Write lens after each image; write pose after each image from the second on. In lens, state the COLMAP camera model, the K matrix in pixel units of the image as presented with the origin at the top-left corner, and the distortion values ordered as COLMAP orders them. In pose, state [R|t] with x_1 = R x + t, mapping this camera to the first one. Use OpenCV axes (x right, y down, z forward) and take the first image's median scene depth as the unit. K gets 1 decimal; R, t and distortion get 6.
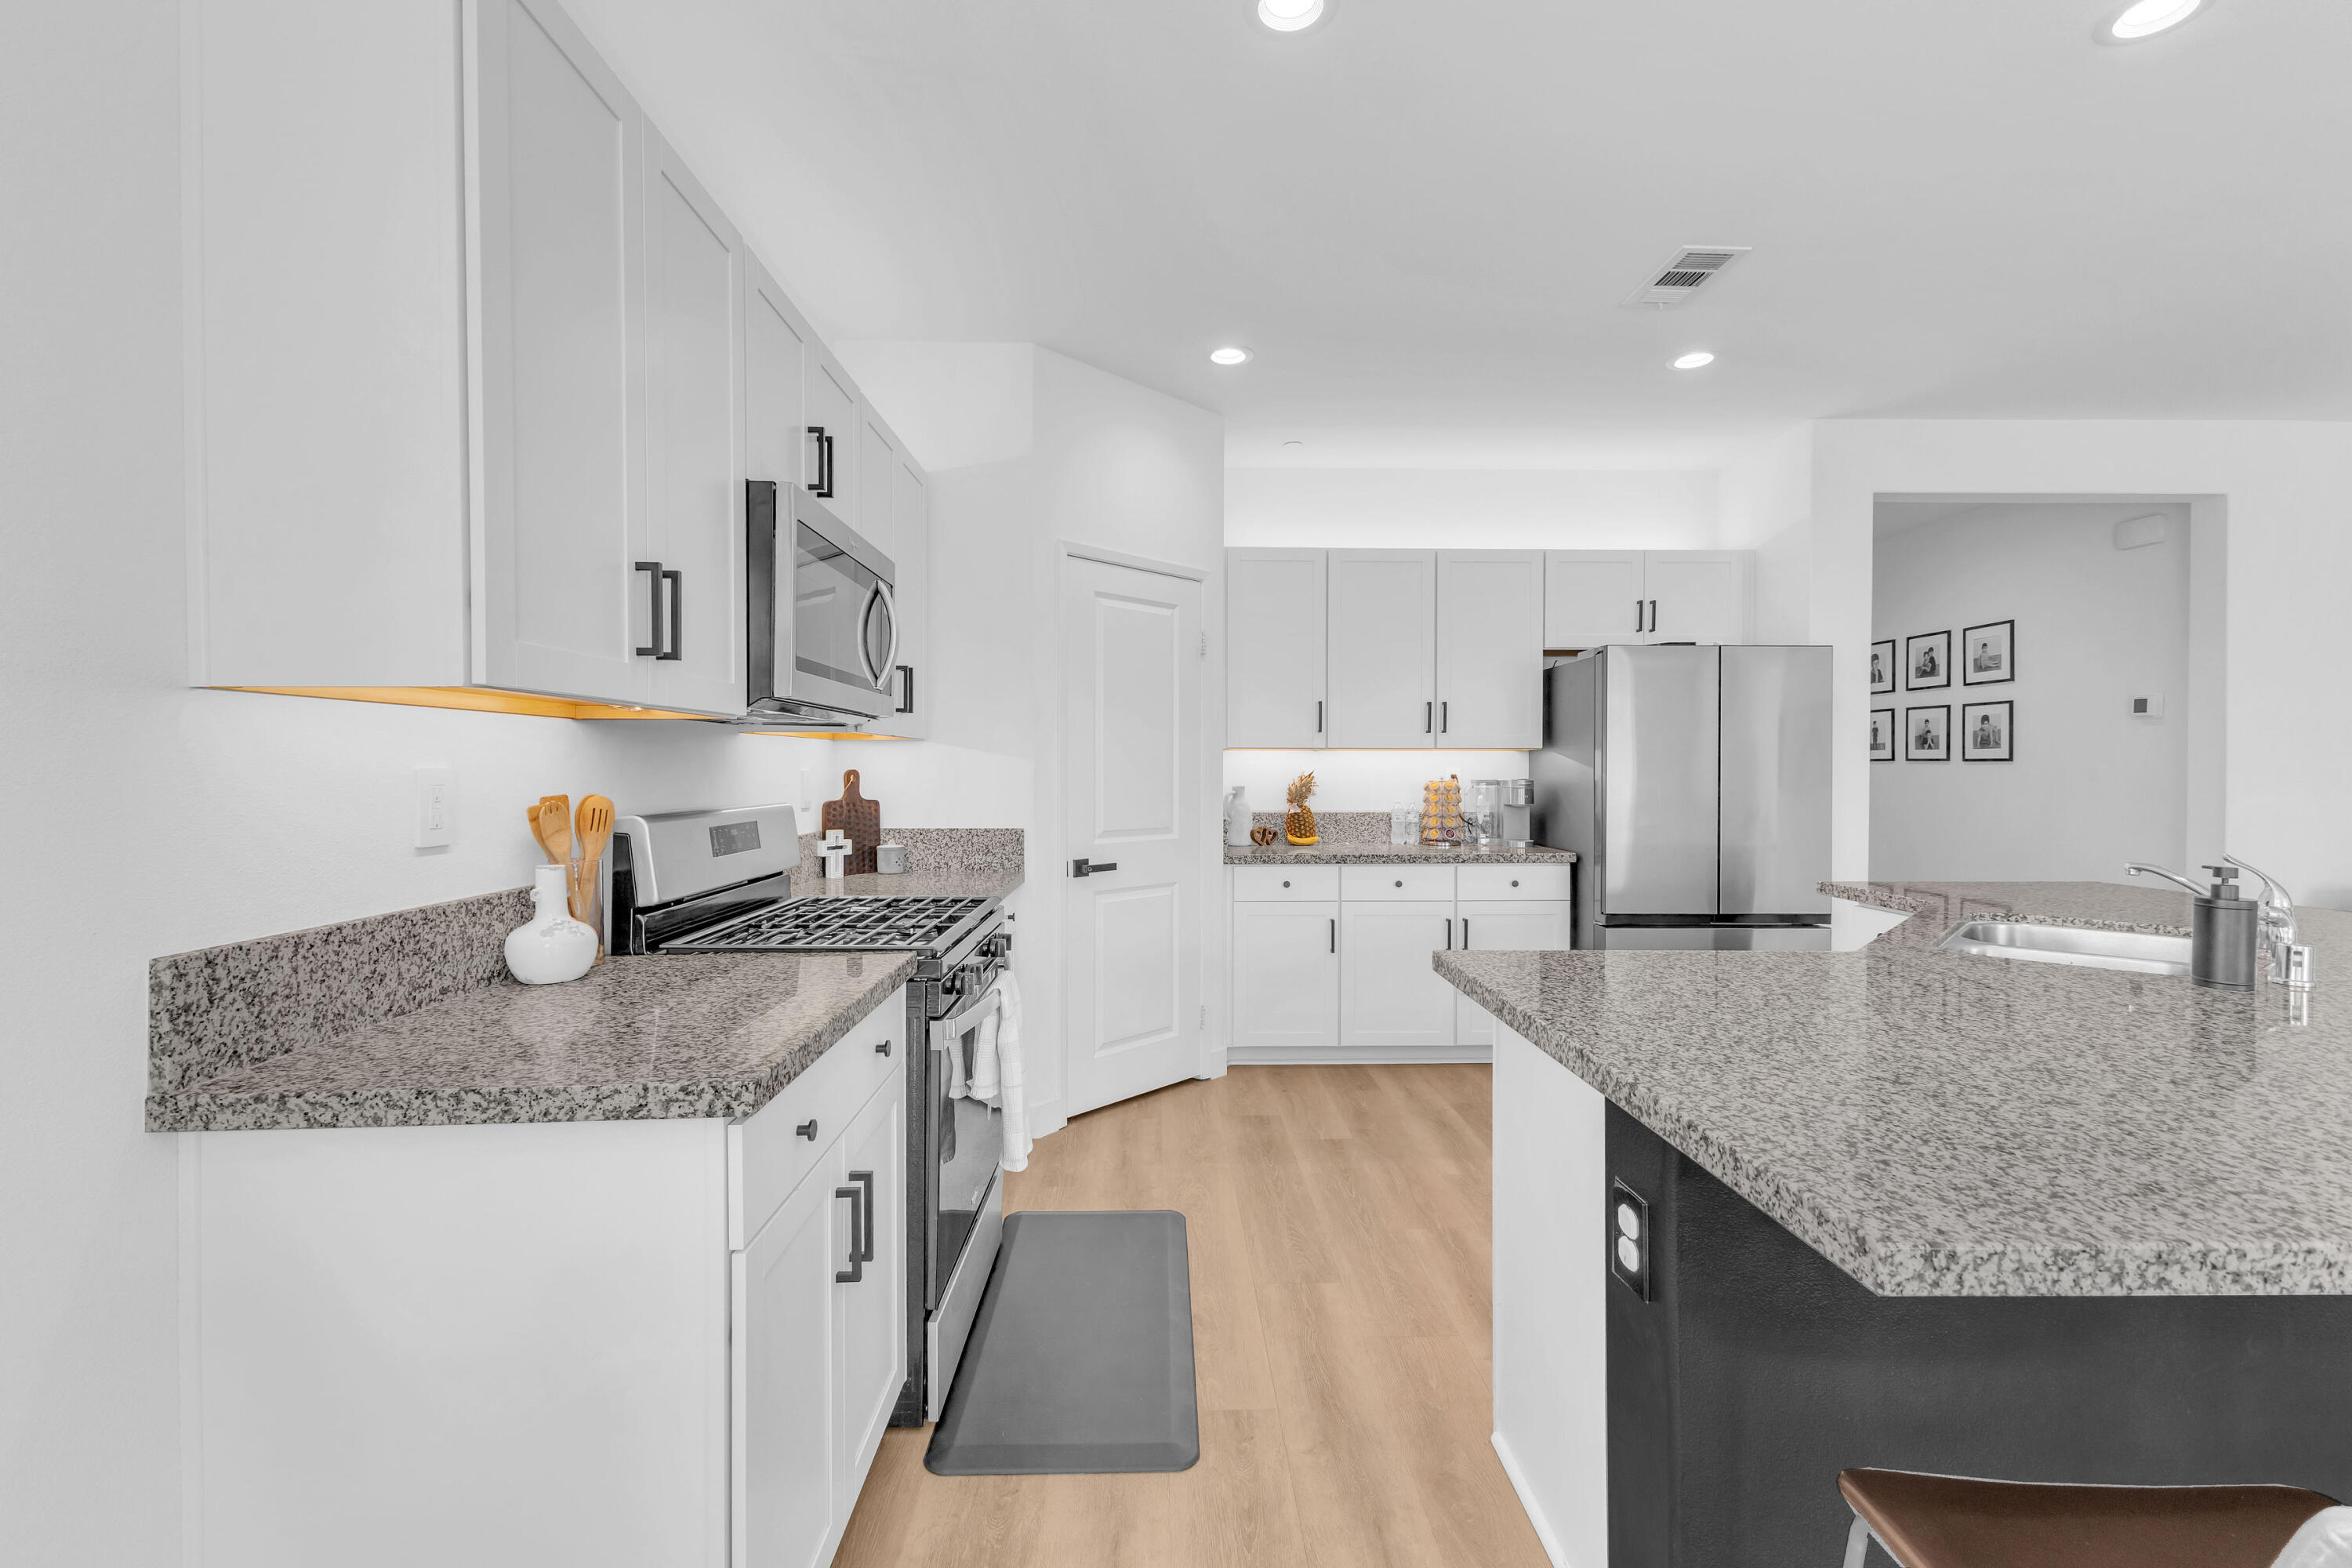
lens RADIAL K [[1002.6, 0, 1161.2], [0, 1002.6, 783.6], [0, 0, 1]] dist [0.007574, -0.001757]
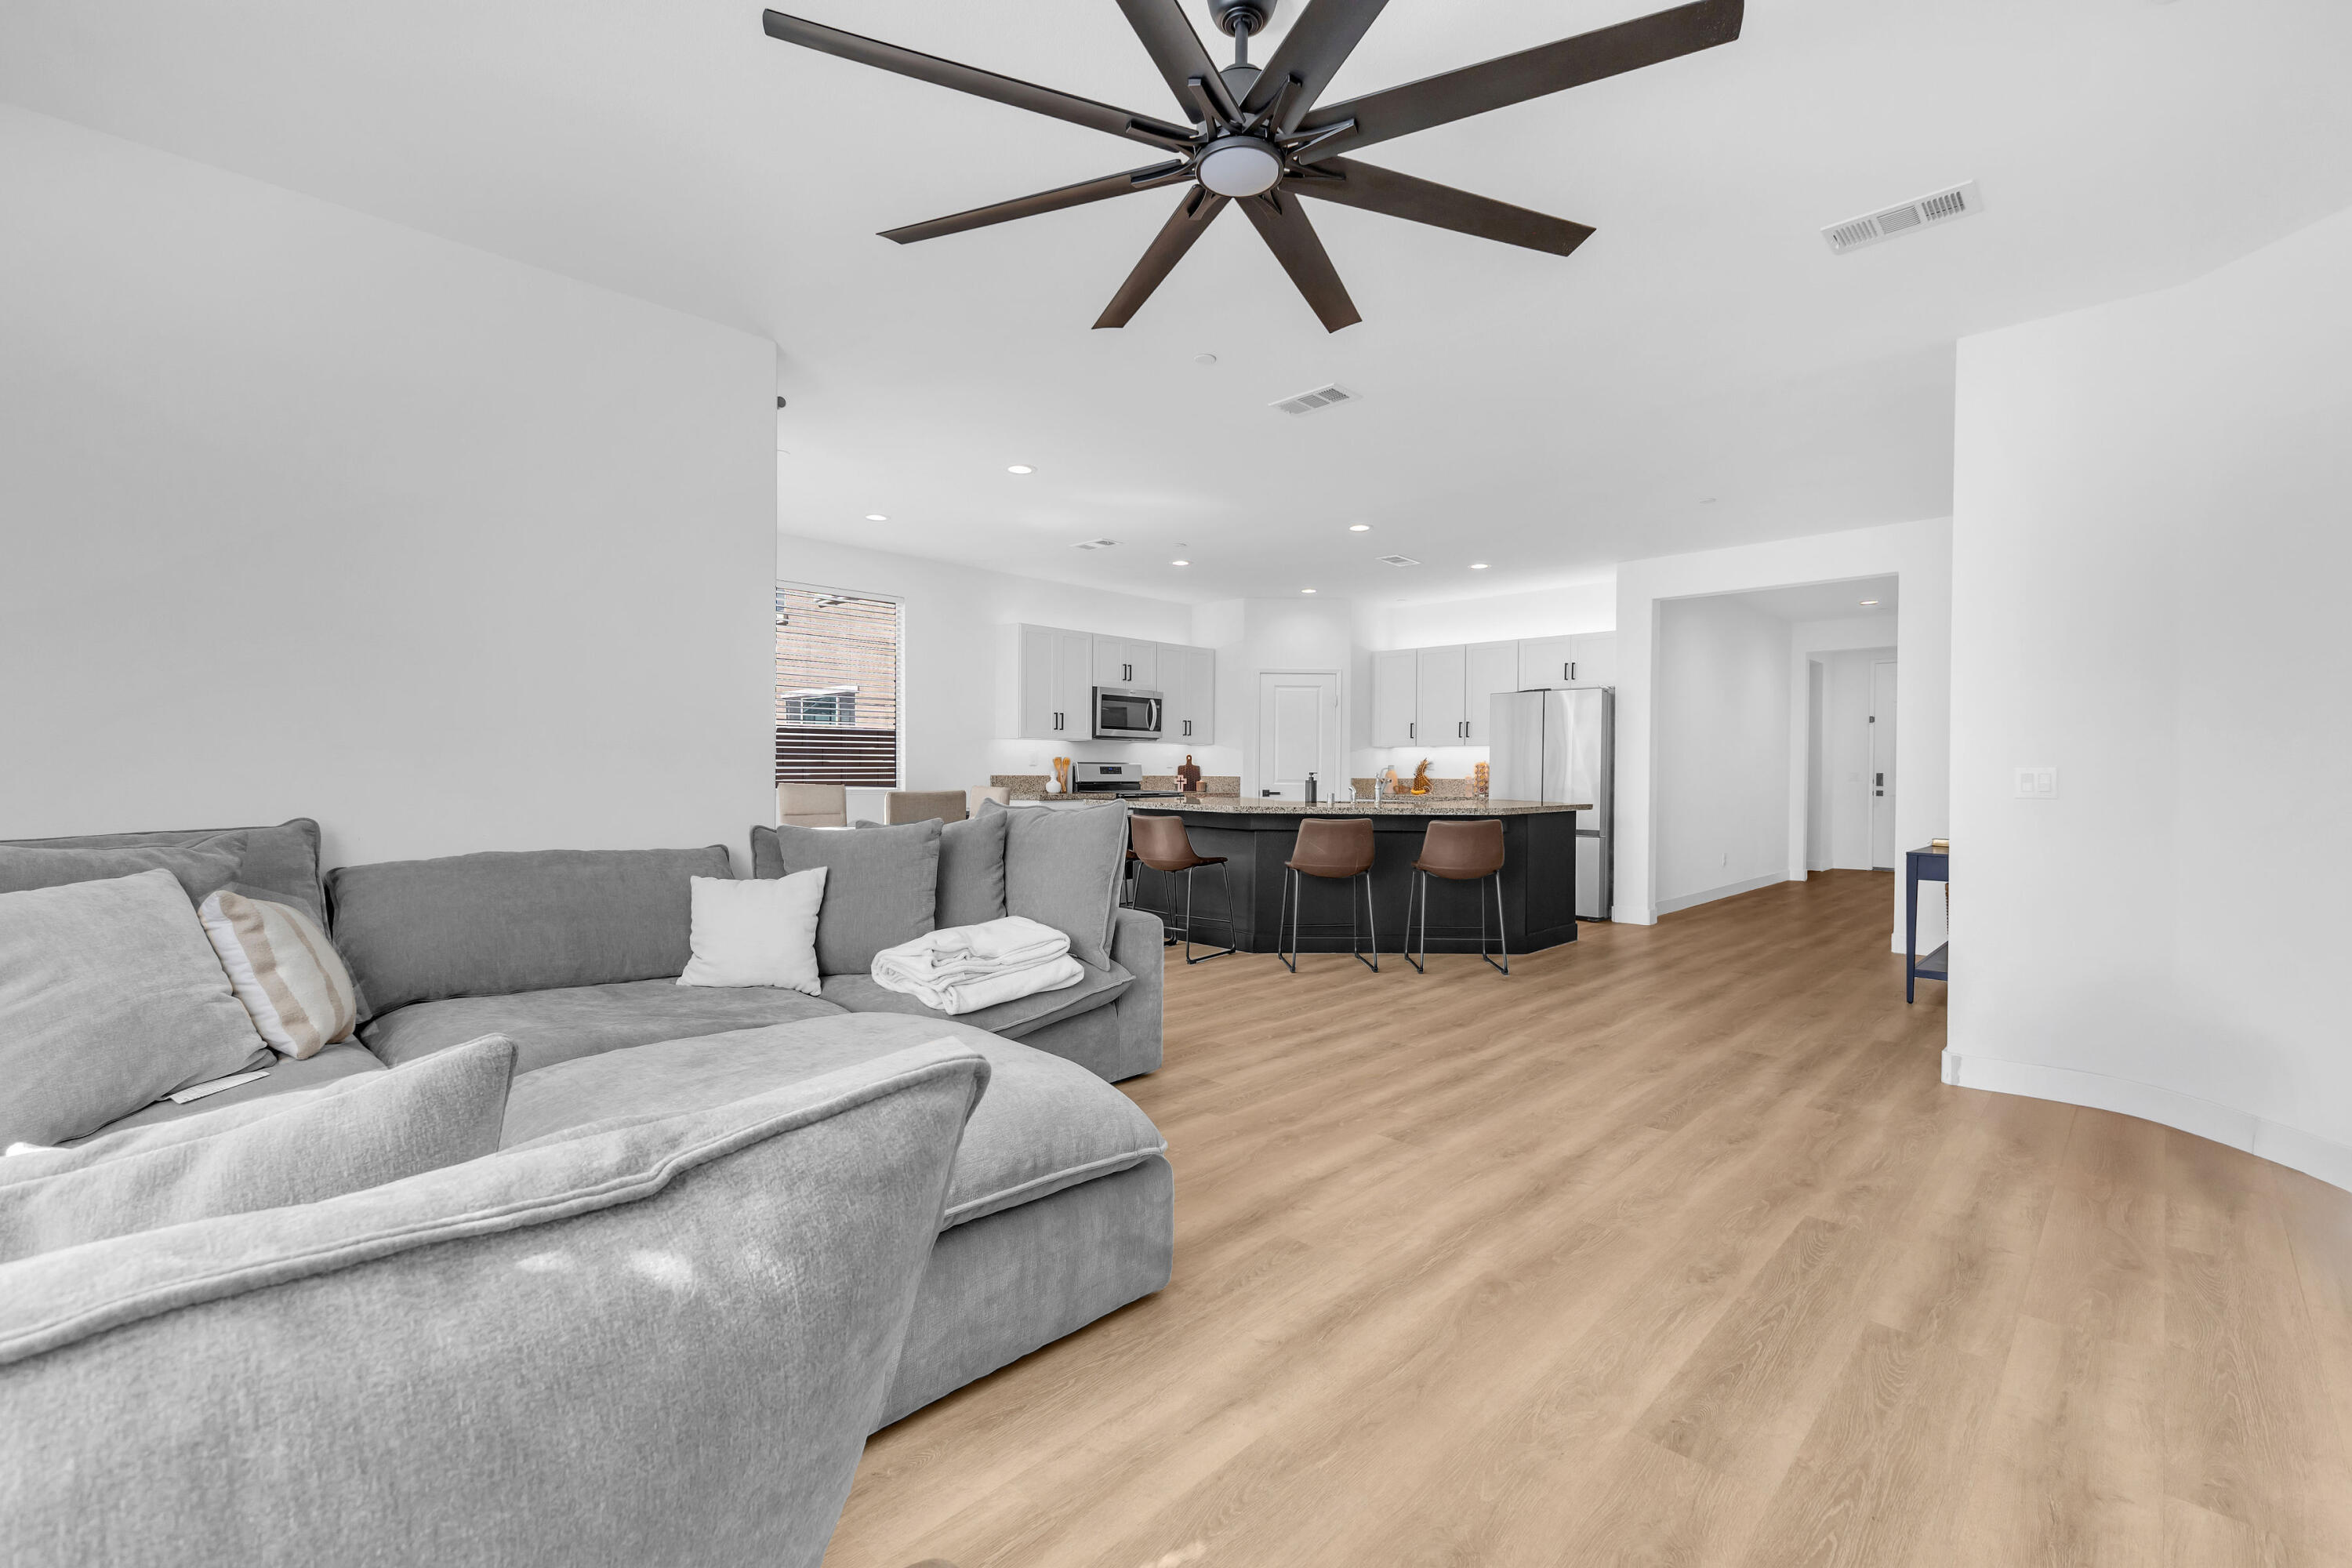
lens RADIAL K [[1016.0, 0, 1166.1], [0, 1016.0, 777.5], [0, 0, 1]] dist [0.002216, -0.000115]
pose [[0.696935, 0.010884, -0.717052, 1.737368], [-0.019787, 0.999796, -0.004055, 0.063780], [0.716861, 0.017014, 0.697008, -1.080616]]
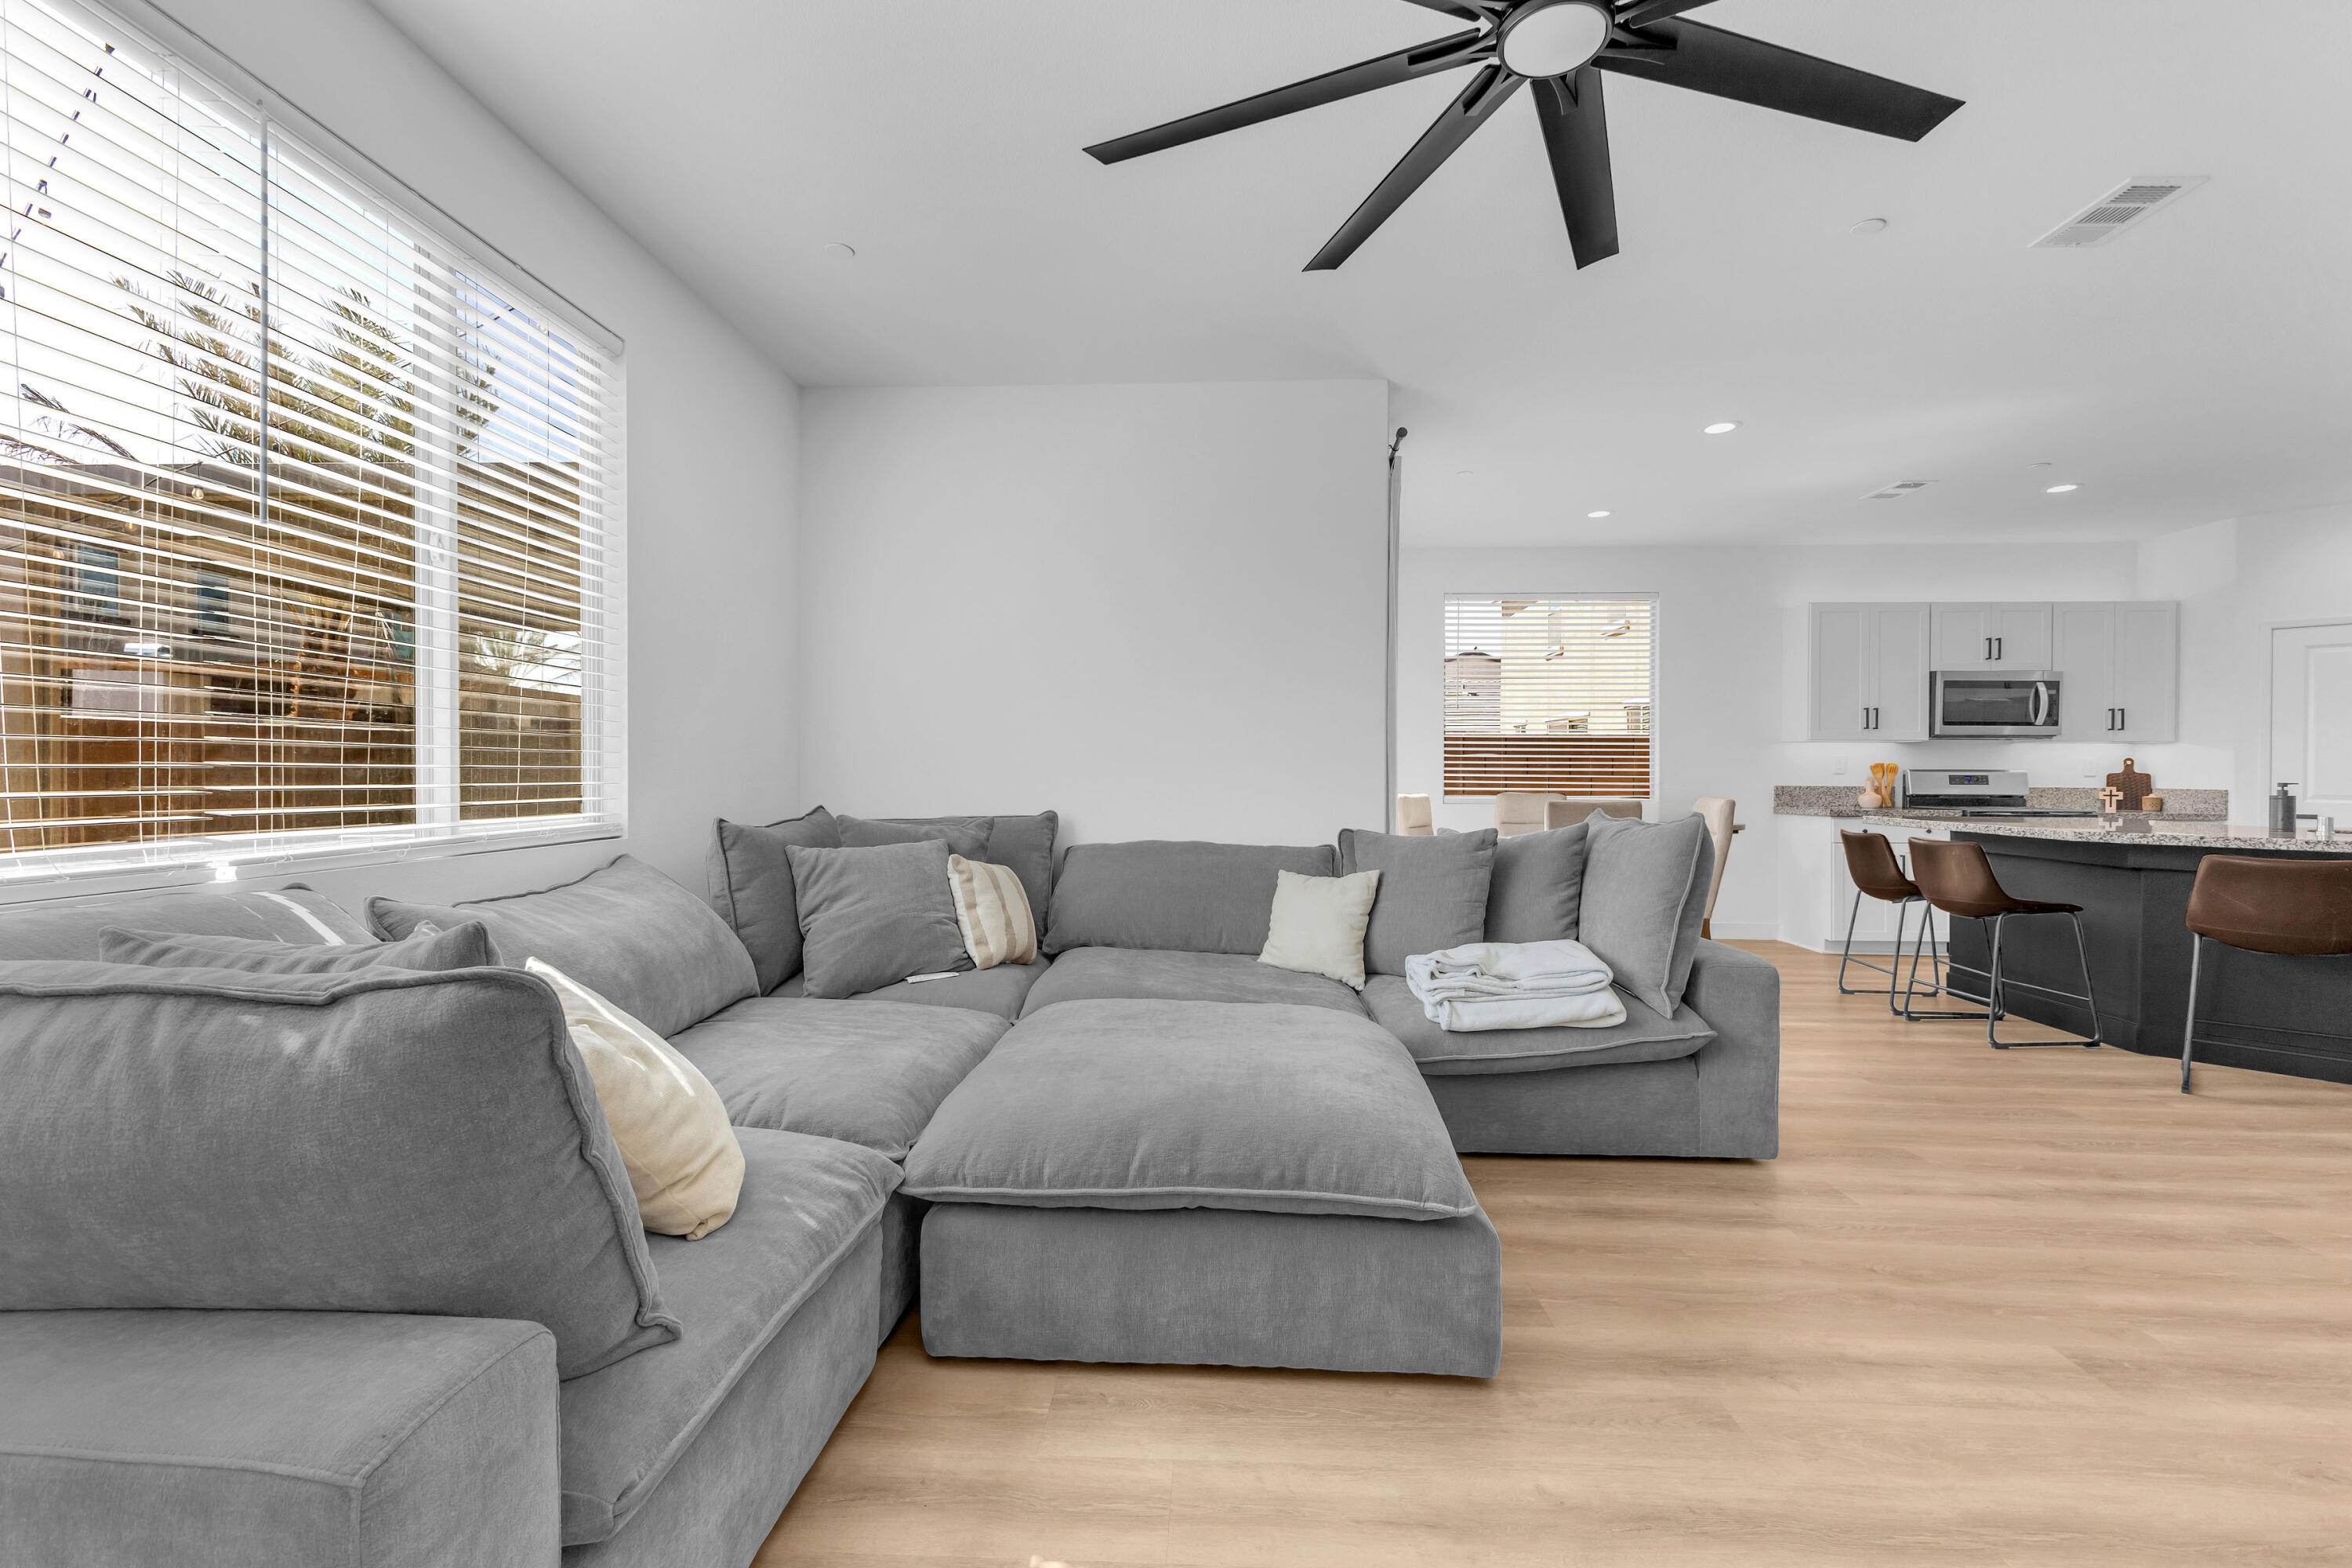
lens RADIAL K [[1002.6, 0, 1177.0], [0, 1002.6, 777.2], [0, 0, 1]] dist [0.007574, -0.001757]
pose [[-0.078832, 0.002501, -0.996885, 1.843264], [-0.022479, 0.999738, 0.004285, 0.058631], [0.996634, 0.022746, -0.078755, -0.732368]]
